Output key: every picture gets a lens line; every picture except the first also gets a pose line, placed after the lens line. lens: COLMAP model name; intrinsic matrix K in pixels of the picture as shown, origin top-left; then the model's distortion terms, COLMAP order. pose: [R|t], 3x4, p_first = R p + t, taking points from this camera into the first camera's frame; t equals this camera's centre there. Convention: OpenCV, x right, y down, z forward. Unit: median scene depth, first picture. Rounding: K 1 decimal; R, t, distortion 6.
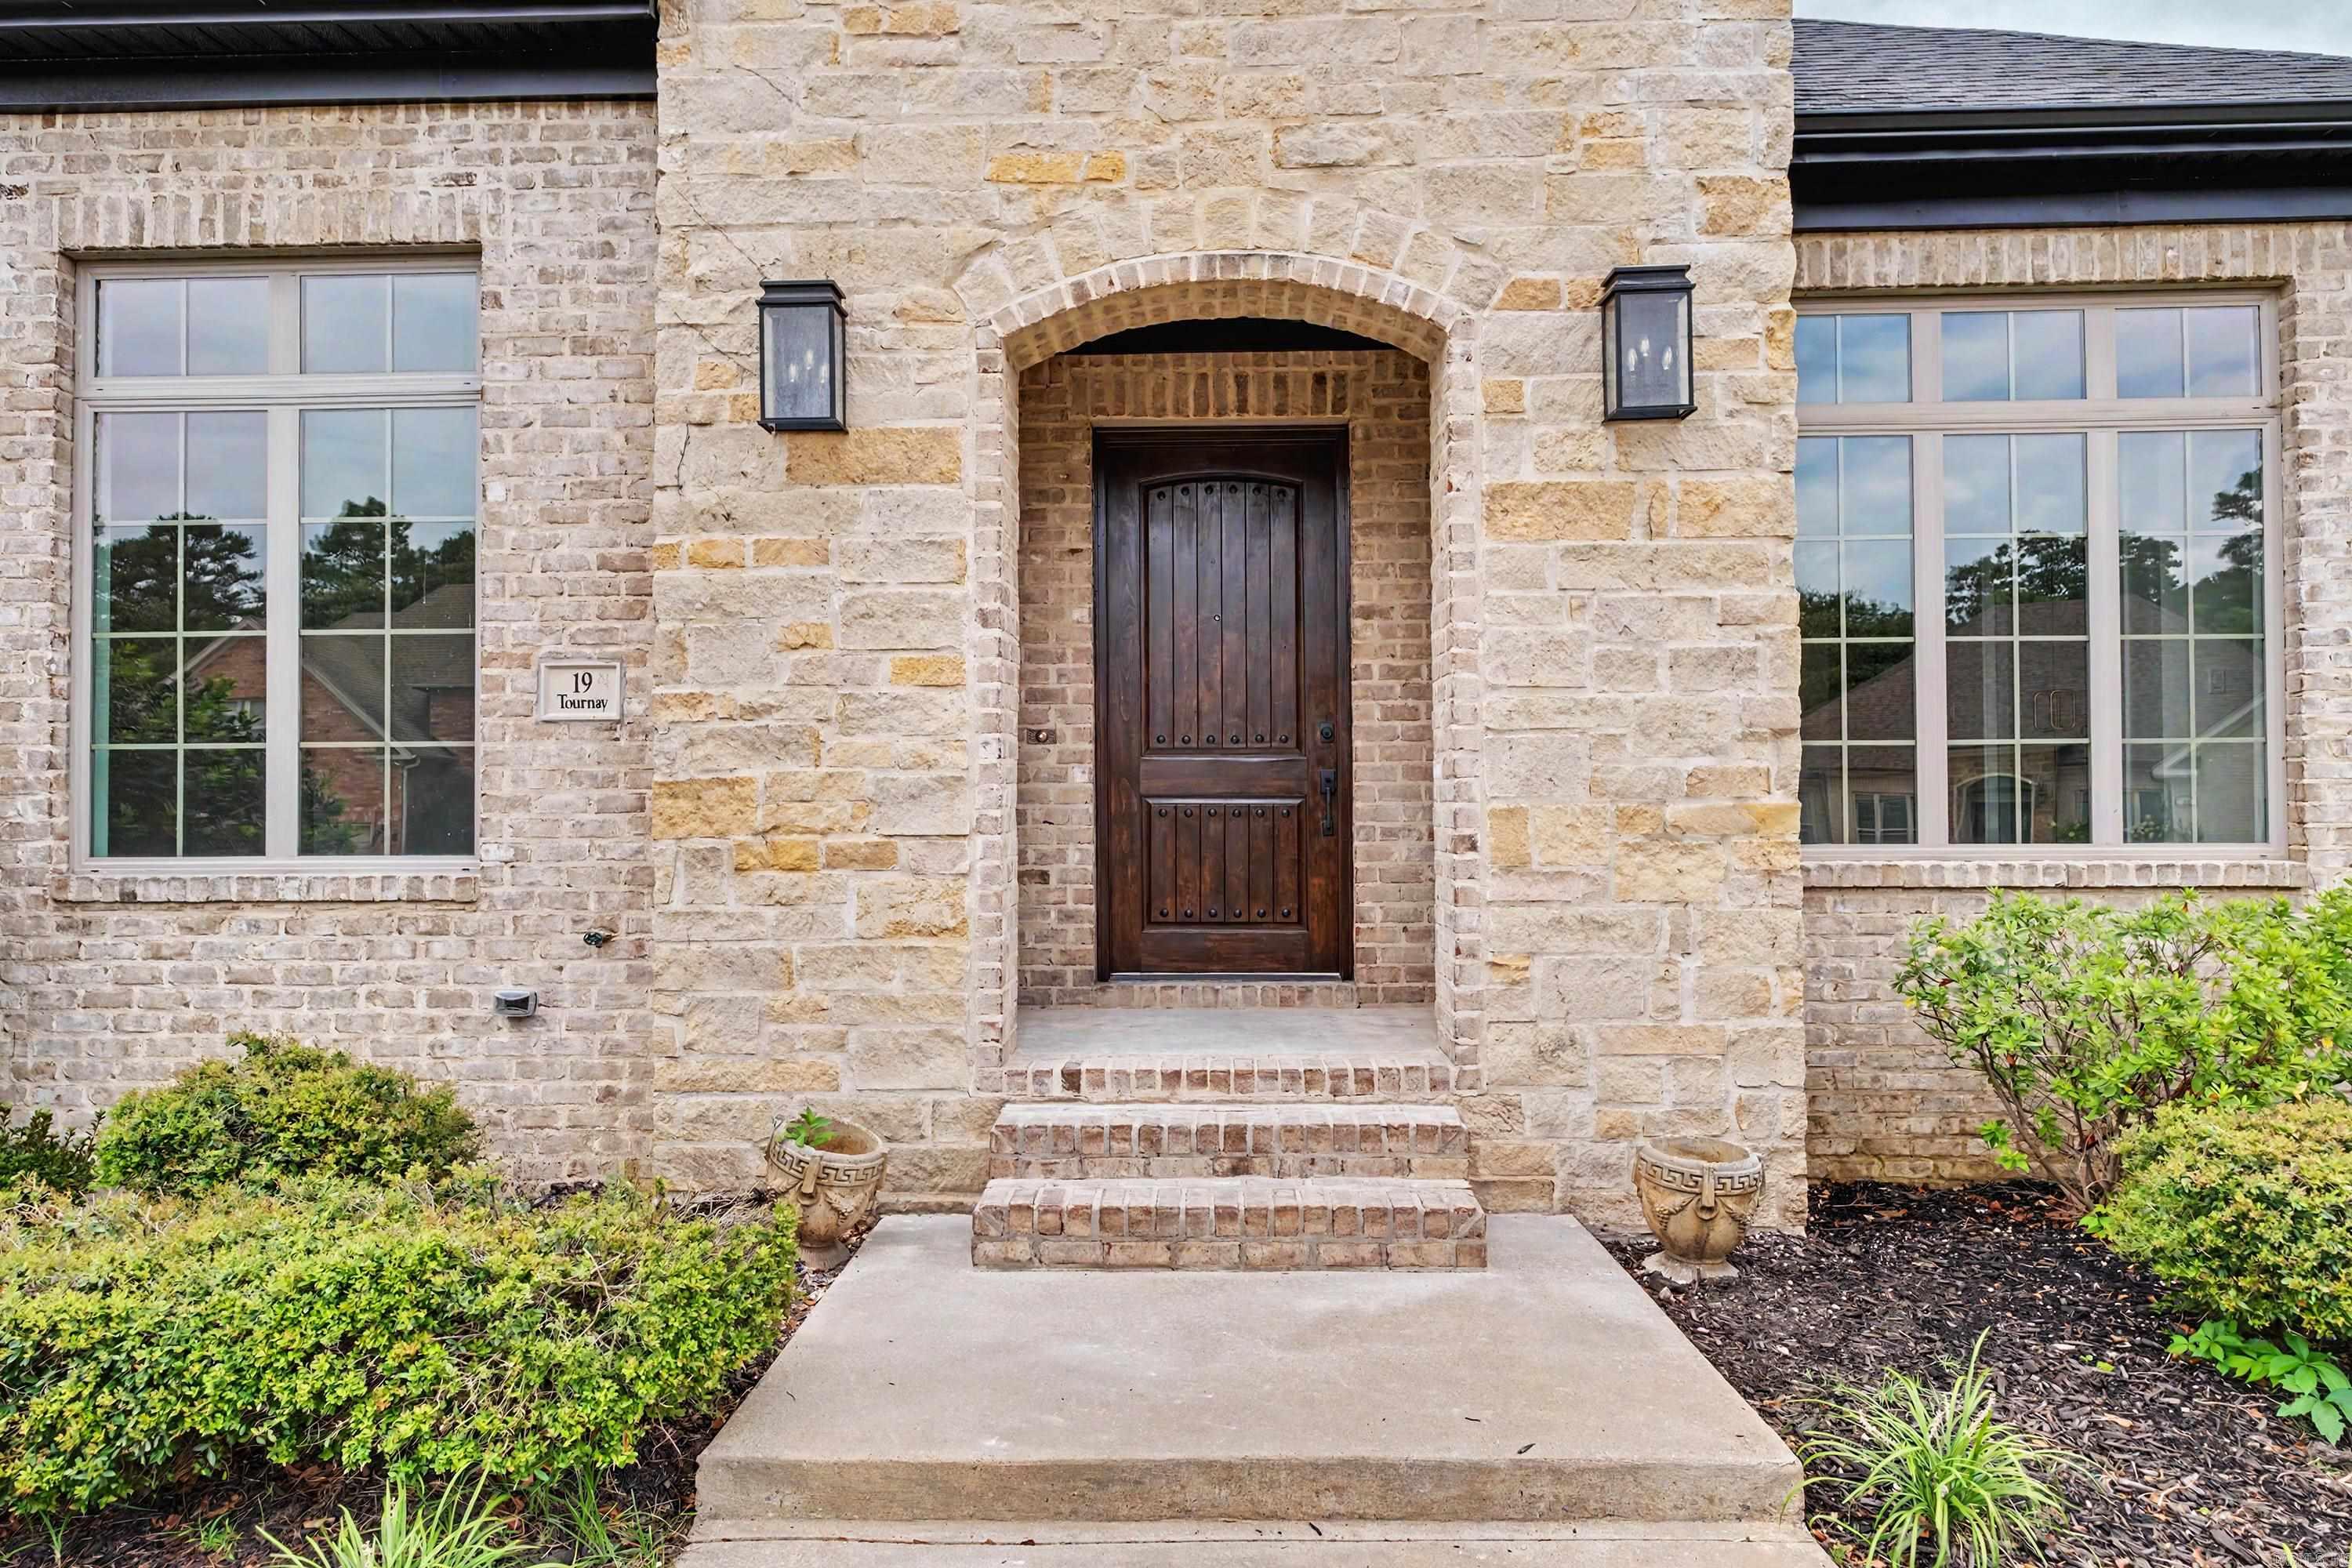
lens RADIAL K [[1432.9, 0, 1175.0], [0, 1432.9, 783.9], [0, 0, 1]] dist [0.006278, 0.001962]
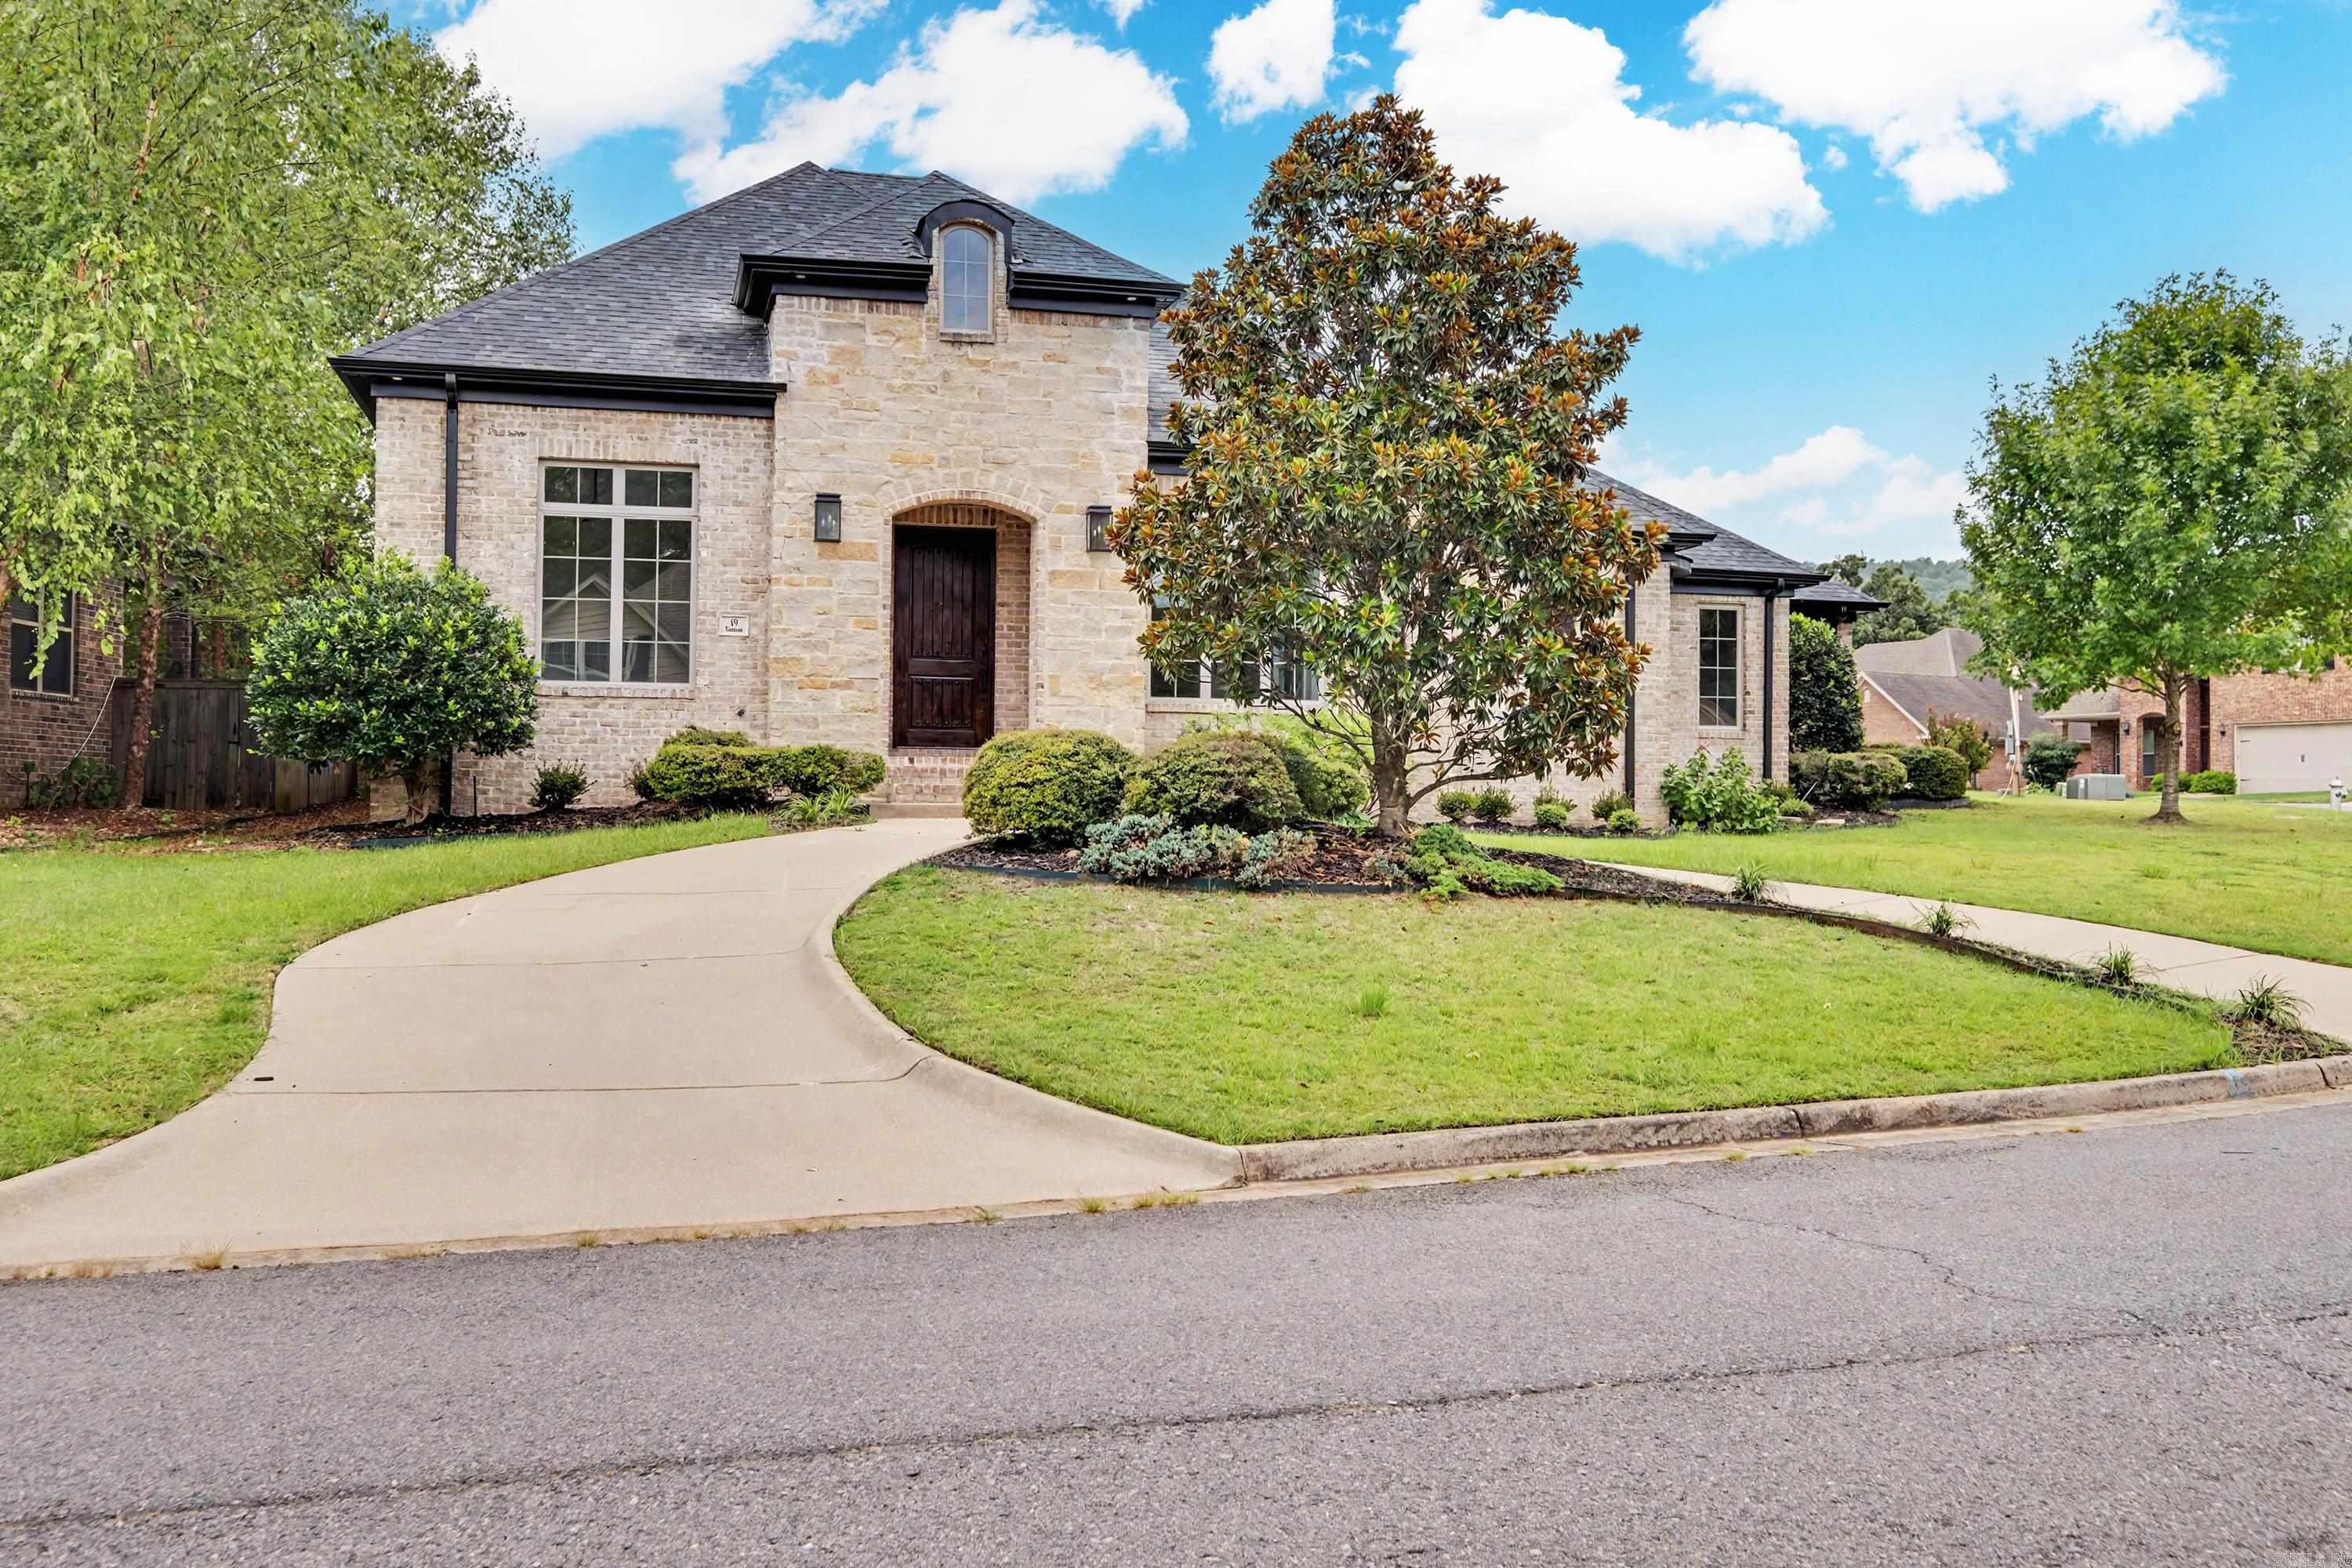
lens RADIAL K [[2251.7, 0, 1178.2], [0, 2251.7, 784.8], [0, 0, 1]] dist [0.000916, 0.000000]
pose [[0.962482, 0.017695, 0.270767, -0.765446], [-0.018333, 0.999832, -0.000171, 0.232961], [-0.270725, -0.004800, 0.962645, -3.497370]]
